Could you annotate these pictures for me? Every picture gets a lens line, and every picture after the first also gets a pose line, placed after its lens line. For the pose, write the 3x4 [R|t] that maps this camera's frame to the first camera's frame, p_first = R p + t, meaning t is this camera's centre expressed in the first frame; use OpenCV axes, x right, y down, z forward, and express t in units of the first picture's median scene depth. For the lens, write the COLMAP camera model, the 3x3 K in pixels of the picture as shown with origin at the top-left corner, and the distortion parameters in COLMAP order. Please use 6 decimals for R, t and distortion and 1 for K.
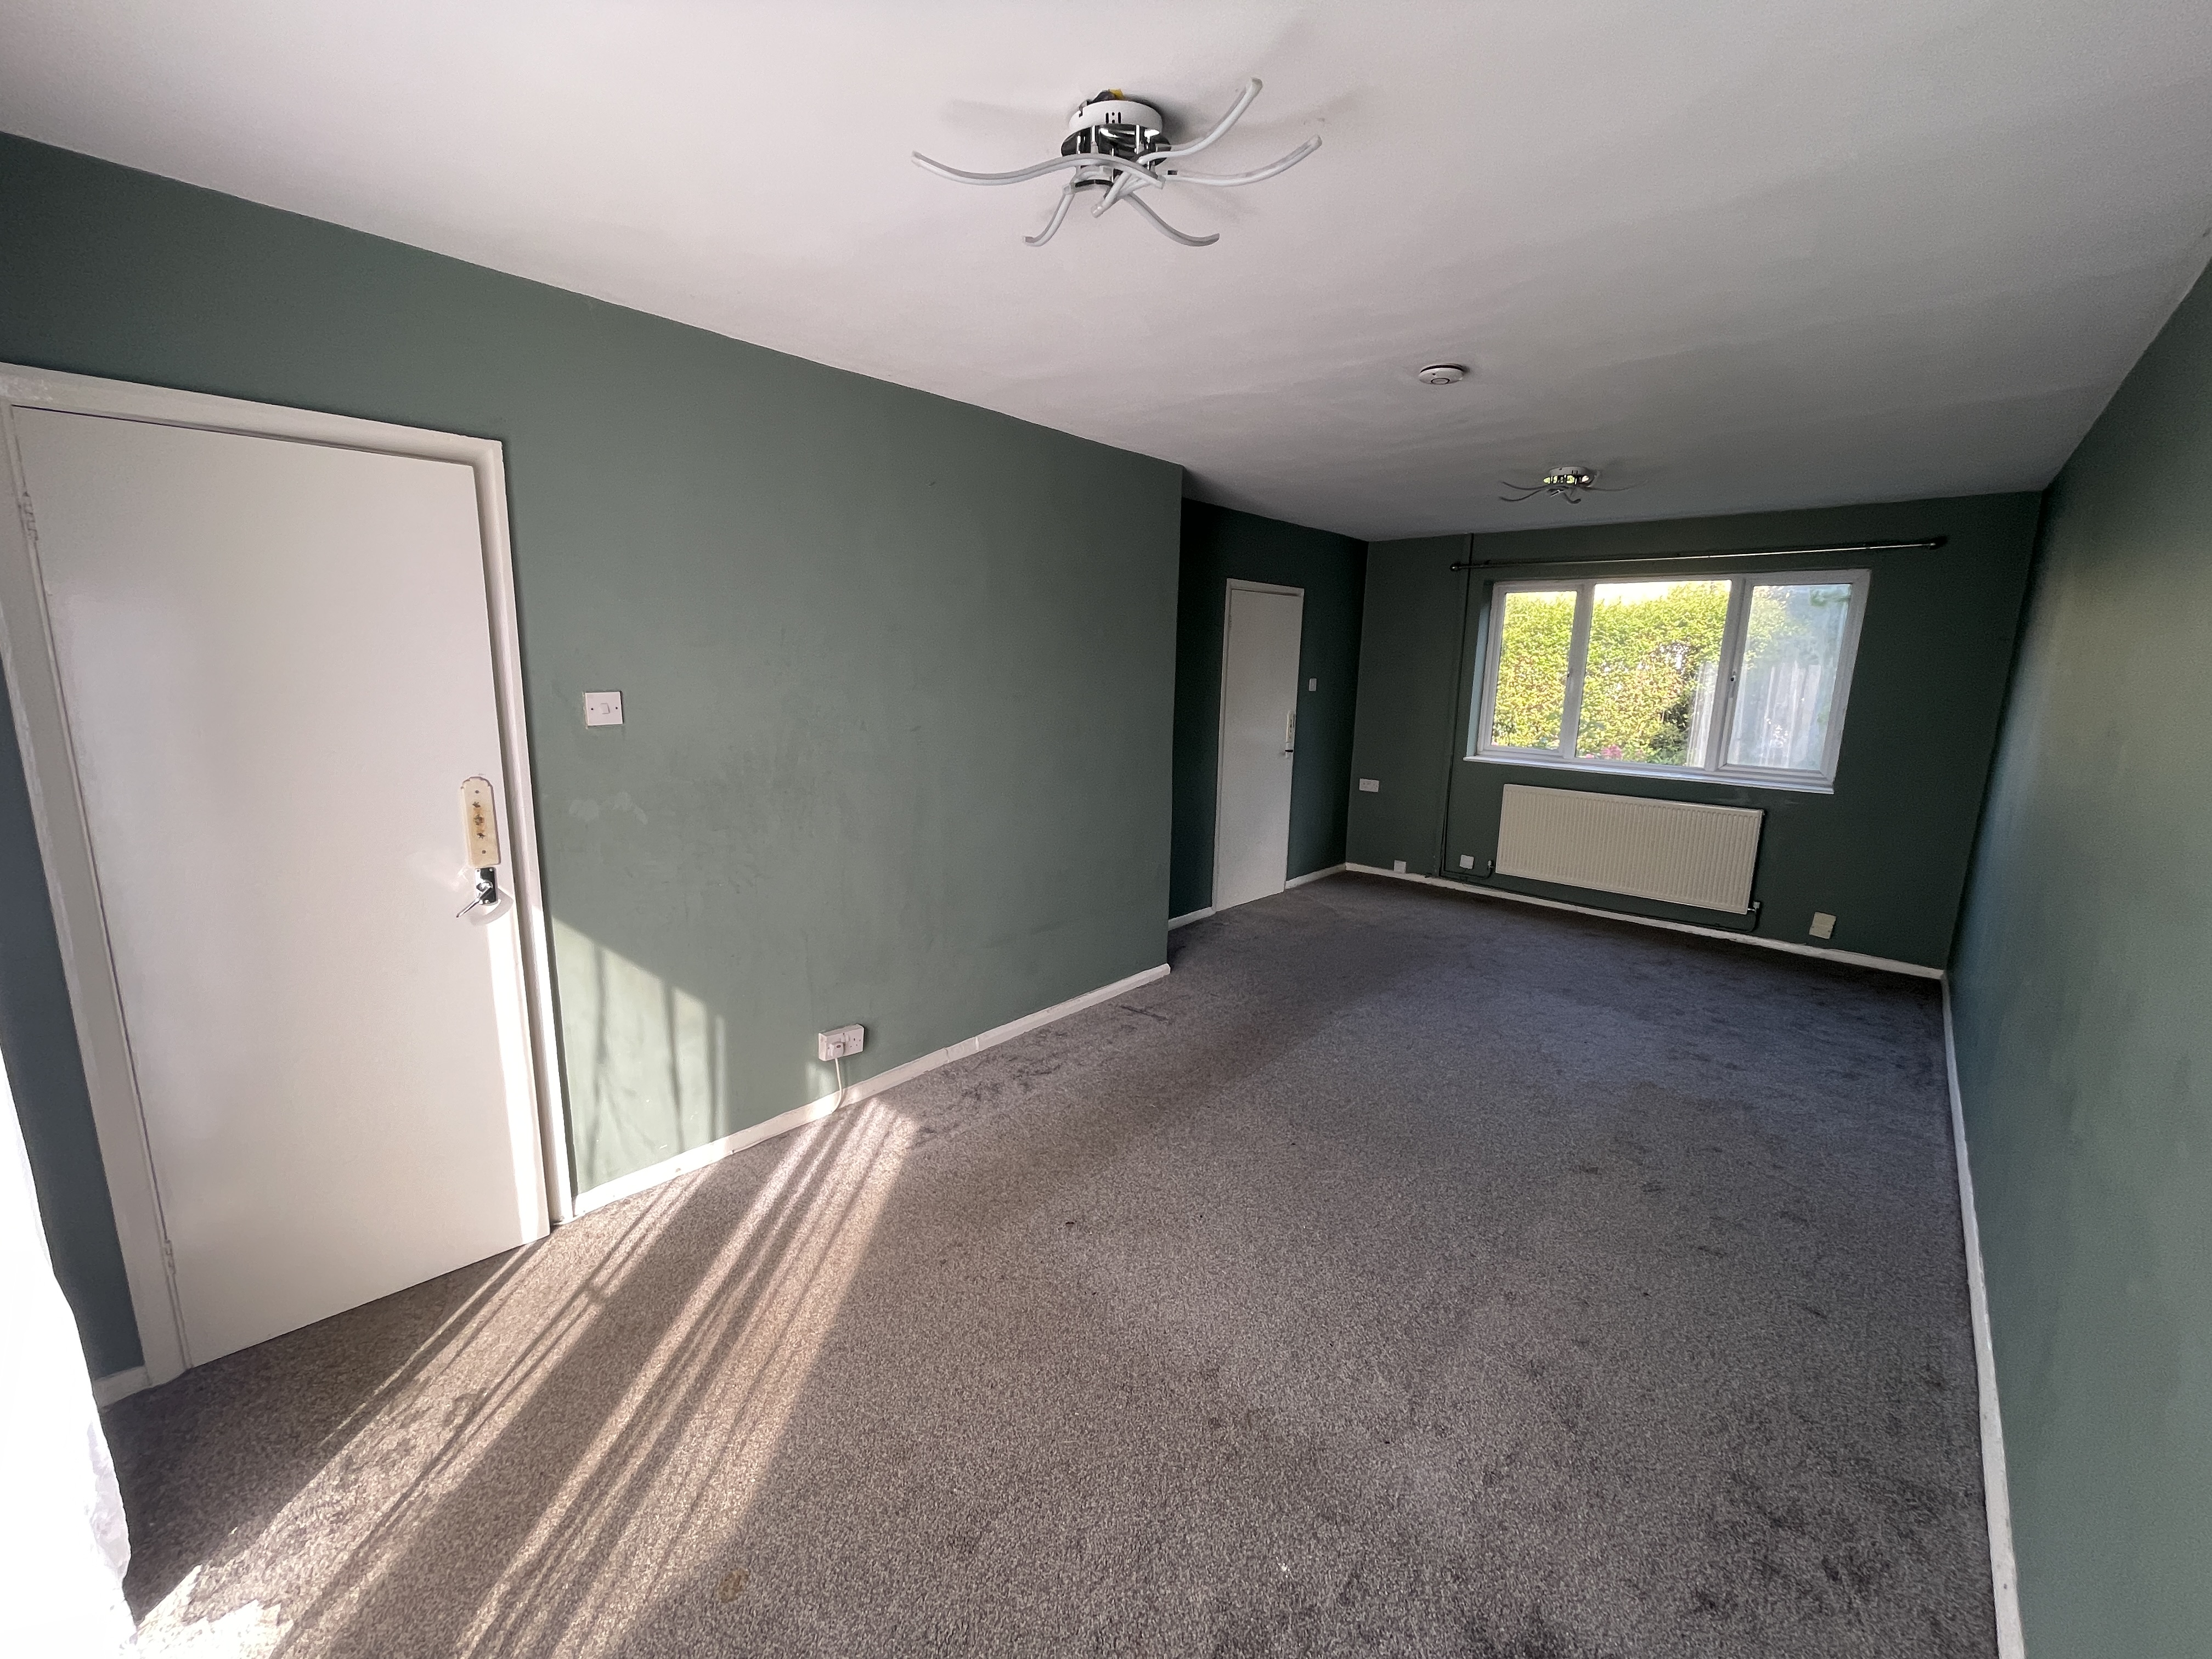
lens RADIAL K [[884.6, 0, 1098.9], [0, 884.6, 825.8], [0, 0, 1]] dist [-0.009114, 0.000052]
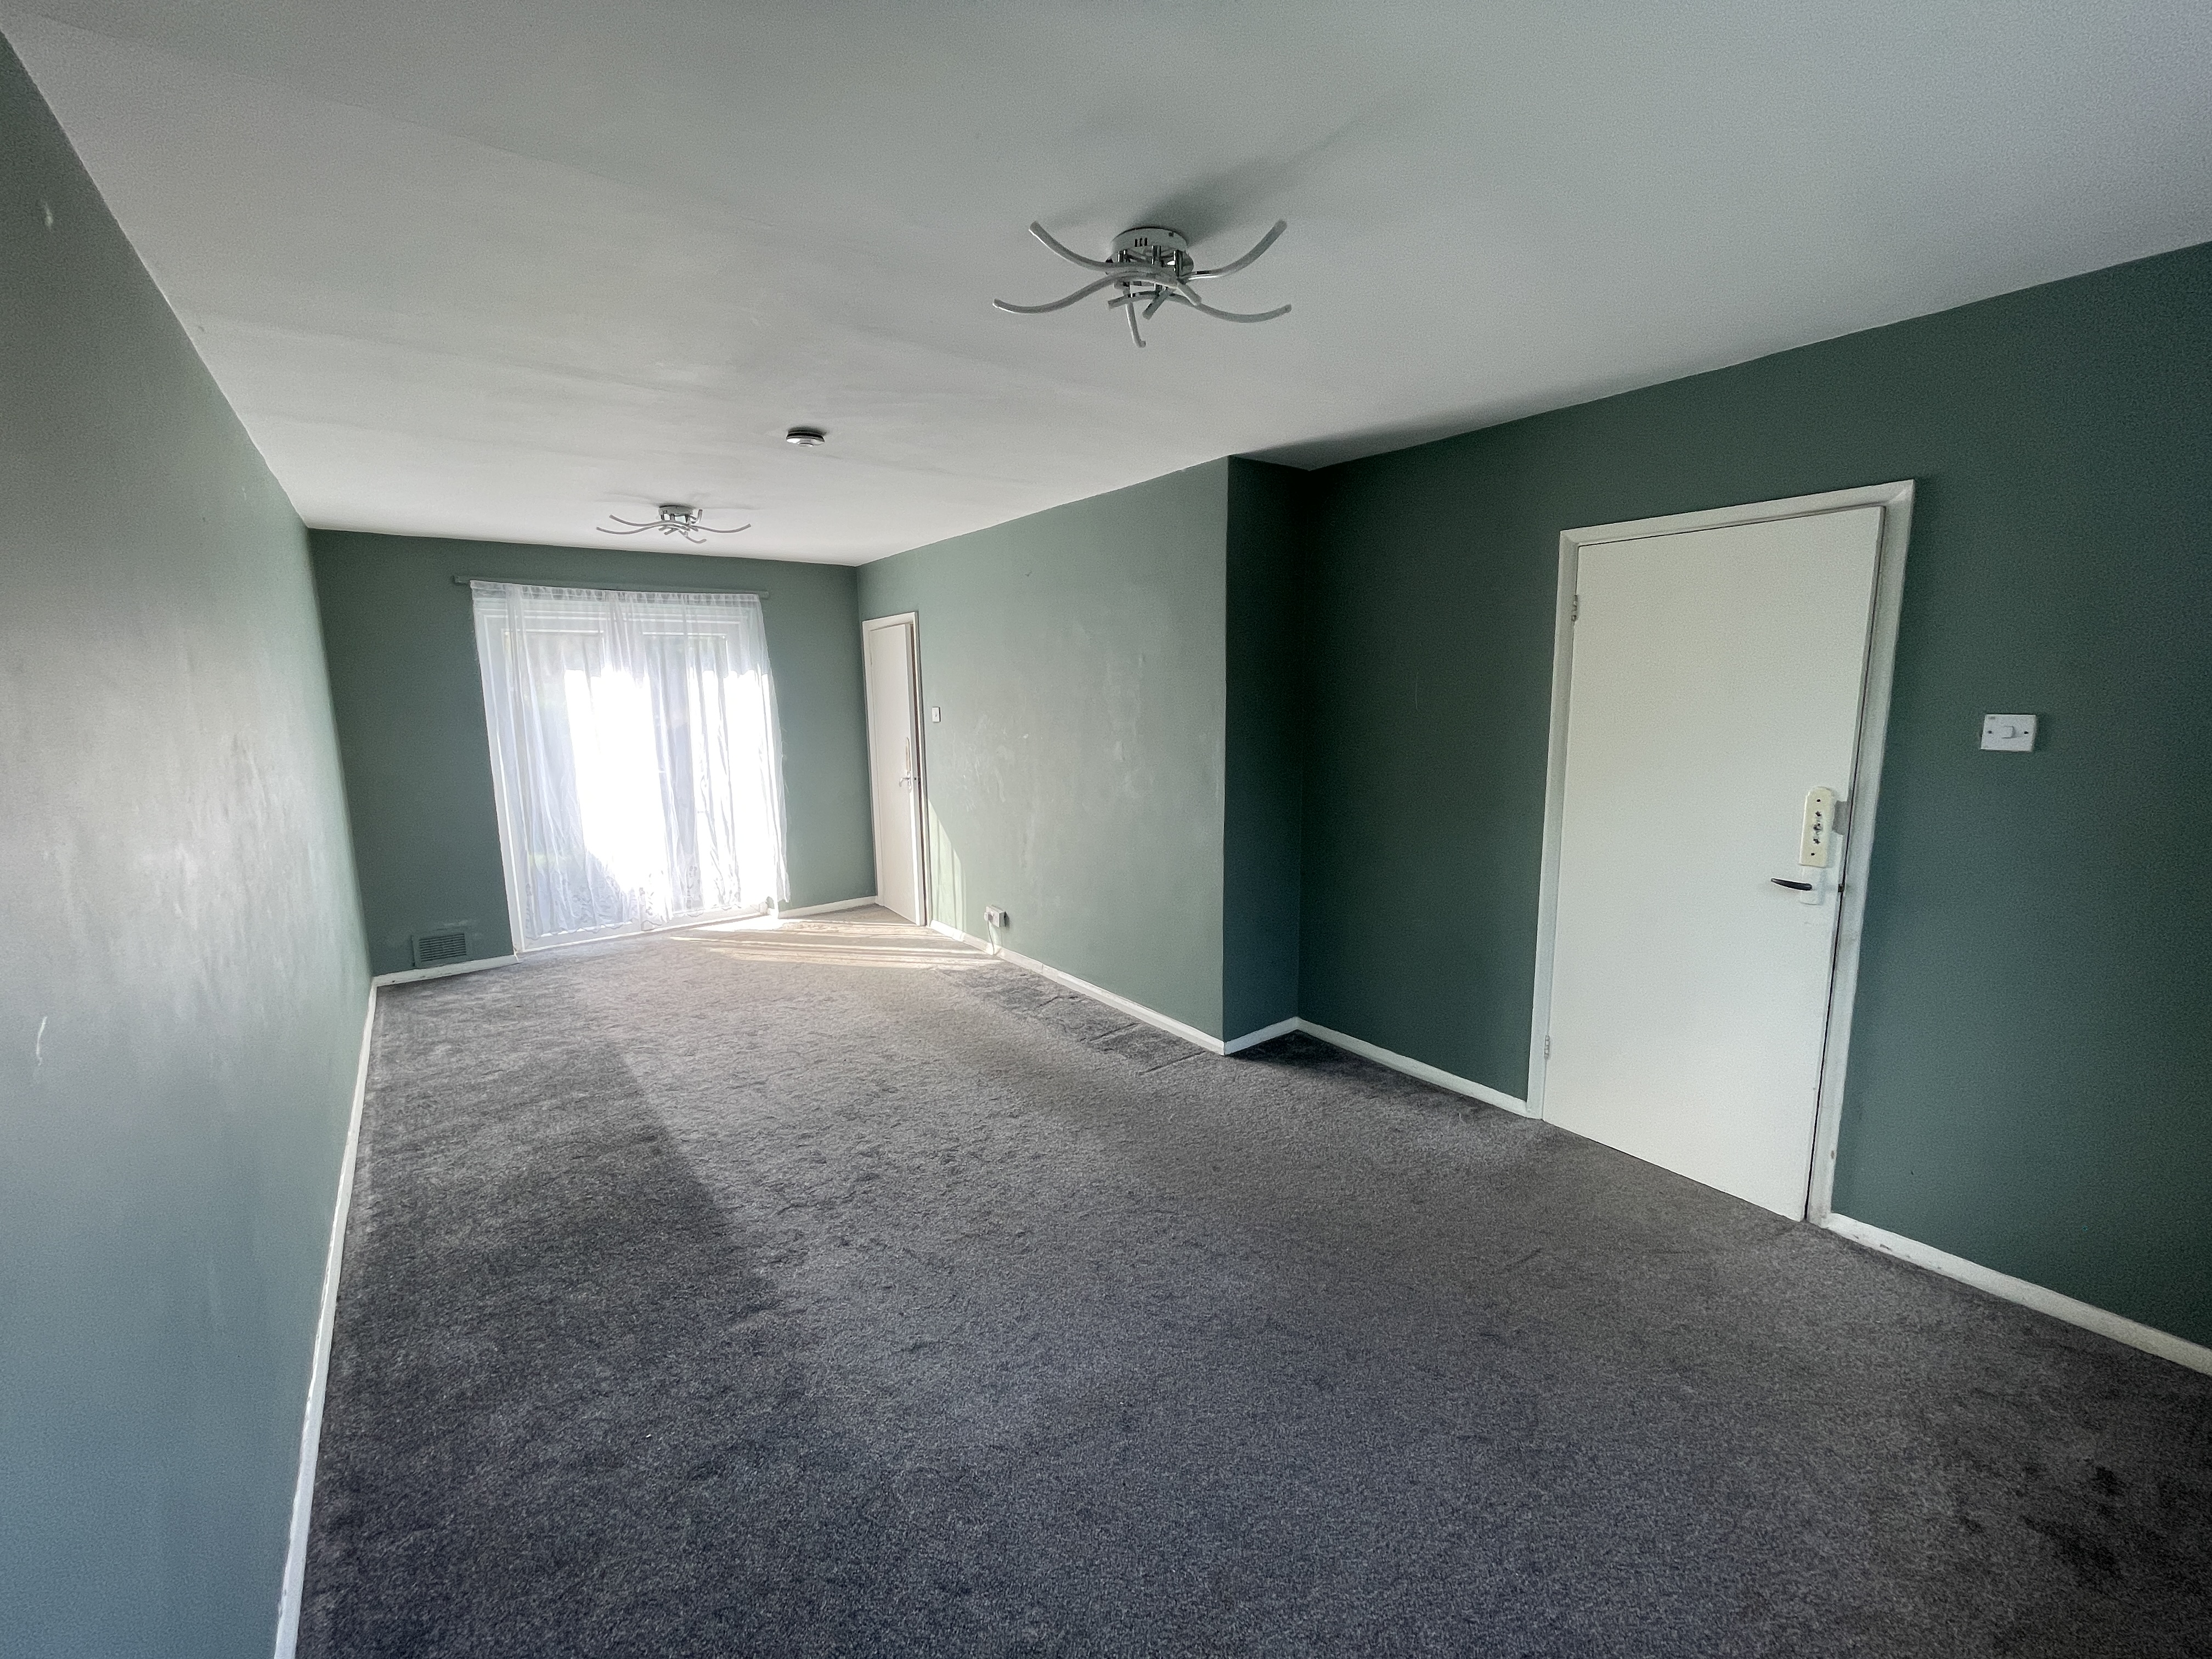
lens RADIAL K [[884.6, 0, 1098.9], [0, 884.6, 825.8], [0, 0, 1]] dist [-0.009114, 0.000052]
pose [[-0.194585, 0.145828, -0.969985, 0.674955], [-0.156437, 0.971616, 0.177455, -0.134908], [0.968330, 0.186272, -0.166249, 0.751995]]
